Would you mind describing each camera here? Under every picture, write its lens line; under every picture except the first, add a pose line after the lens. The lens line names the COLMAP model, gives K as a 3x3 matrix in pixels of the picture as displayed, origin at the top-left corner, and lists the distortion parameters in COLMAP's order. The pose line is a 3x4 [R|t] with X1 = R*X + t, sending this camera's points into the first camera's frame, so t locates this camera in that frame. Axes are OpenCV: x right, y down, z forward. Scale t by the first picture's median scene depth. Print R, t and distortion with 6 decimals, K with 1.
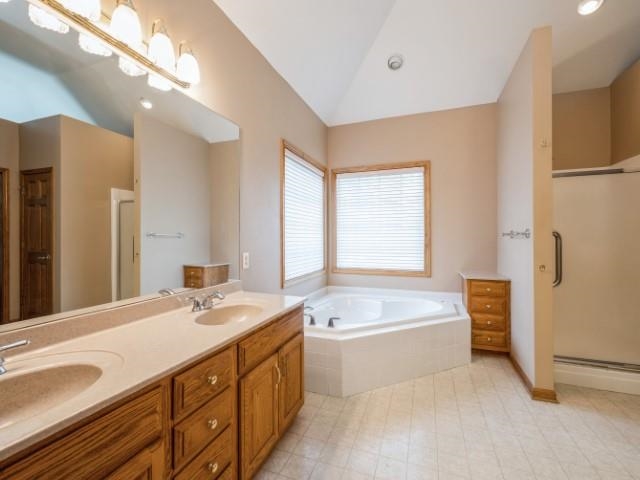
lens RADIAL K [[286.6, 0, 322.8], [0, 286.6, 240.2], [0, 0, 1]] dist [-0.000312, 0.000475]
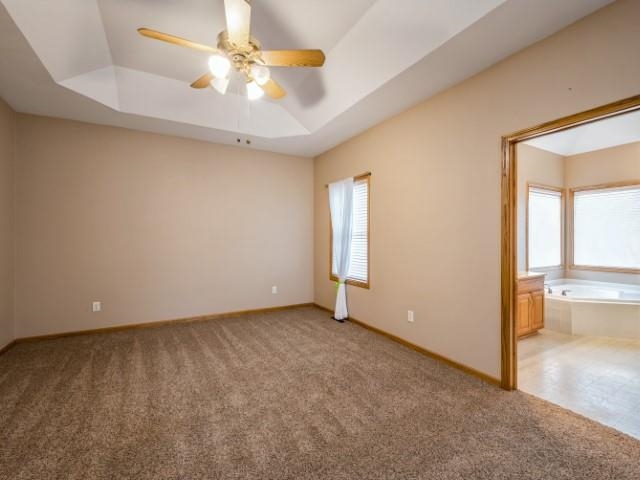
lens RADIAL K [[286.6, 0, 322.8], [0, 286.6, 240.2], [0, 0, 1]] dist [-0.000312, 0.000475]
pose [[0.758329, -0.000430, -0.651872, 0.044533], [-0.003068, 0.999986, -0.004229, -0.011181], [0.651865, 0.005207, 0.758318, -1.045029]]
